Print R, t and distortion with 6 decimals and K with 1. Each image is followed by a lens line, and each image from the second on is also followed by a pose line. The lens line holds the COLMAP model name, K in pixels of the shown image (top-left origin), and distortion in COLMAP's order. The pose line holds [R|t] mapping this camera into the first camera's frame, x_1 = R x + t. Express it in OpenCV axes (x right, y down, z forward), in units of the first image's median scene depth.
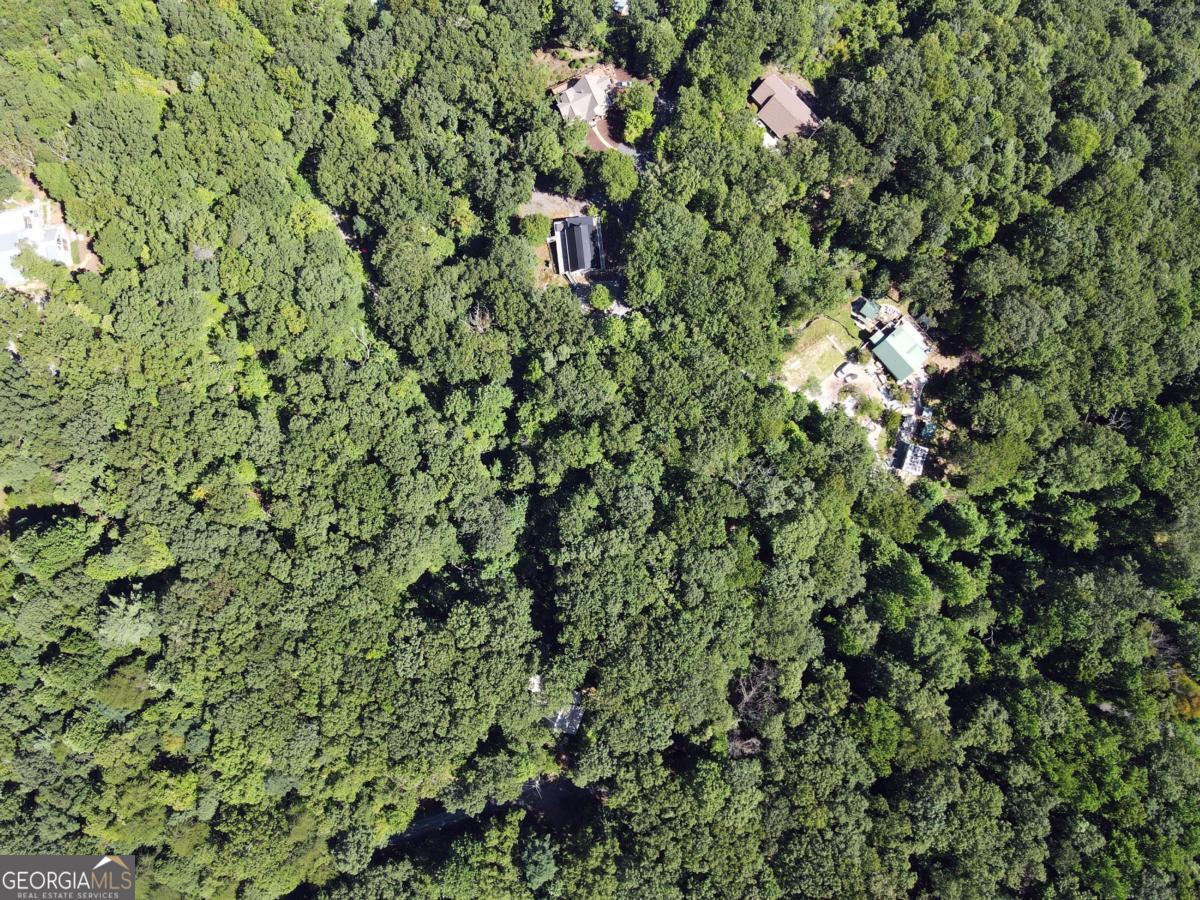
lens RADIAL K [[892.6, 0, 599.6], [0, 892.6, 450.3], [0, 0, 1]] dist [0.028818, -0.006120]
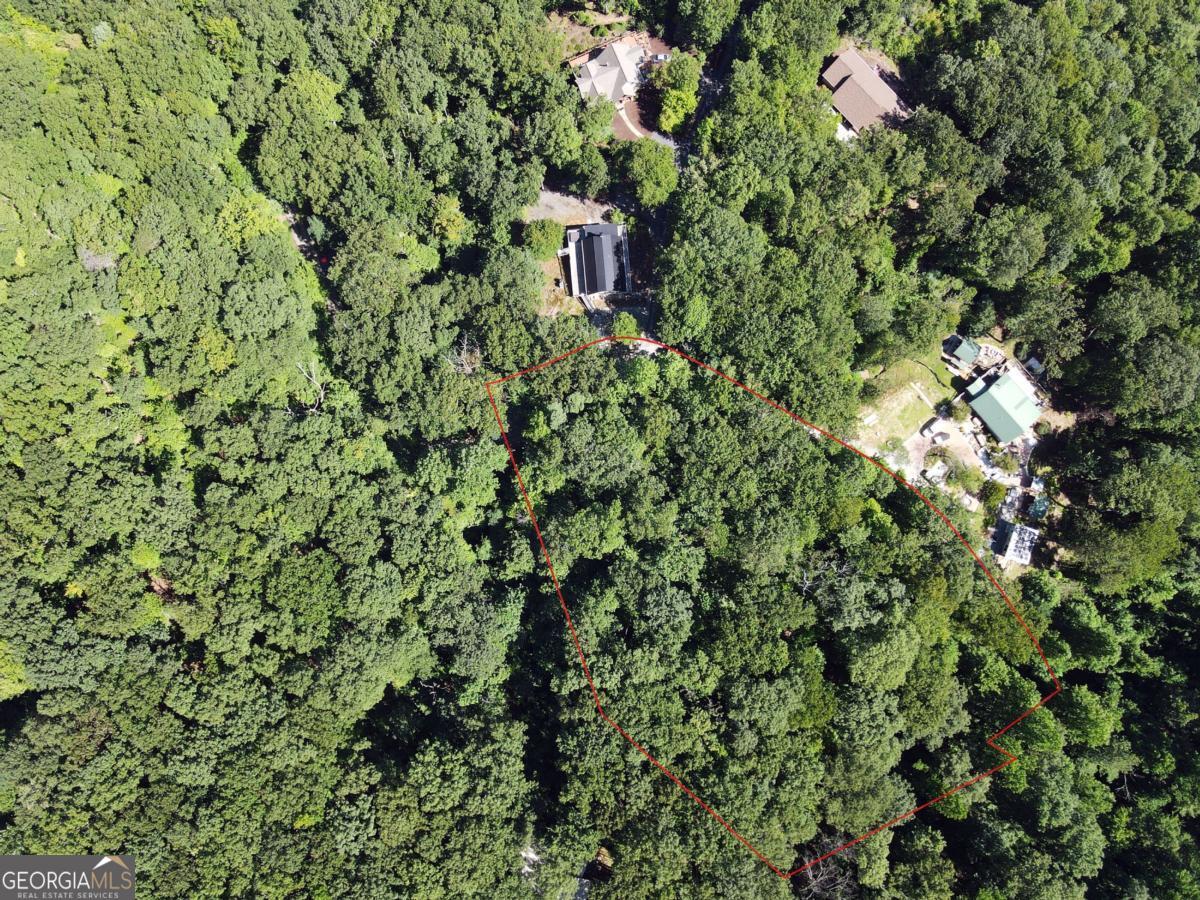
lens RADIAL K [[892.6, 0, 599.6], [0, 892.6, 451.3], [0, 0, 1]] dist [0.028818, -0.006120]
pose [[0.999673, 0.025433, -0.002498, -0.017328], [-0.025438, 0.999675, -0.001939, -0.065978], [0.002448, 0.002002, 0.999995, 0.236589]]
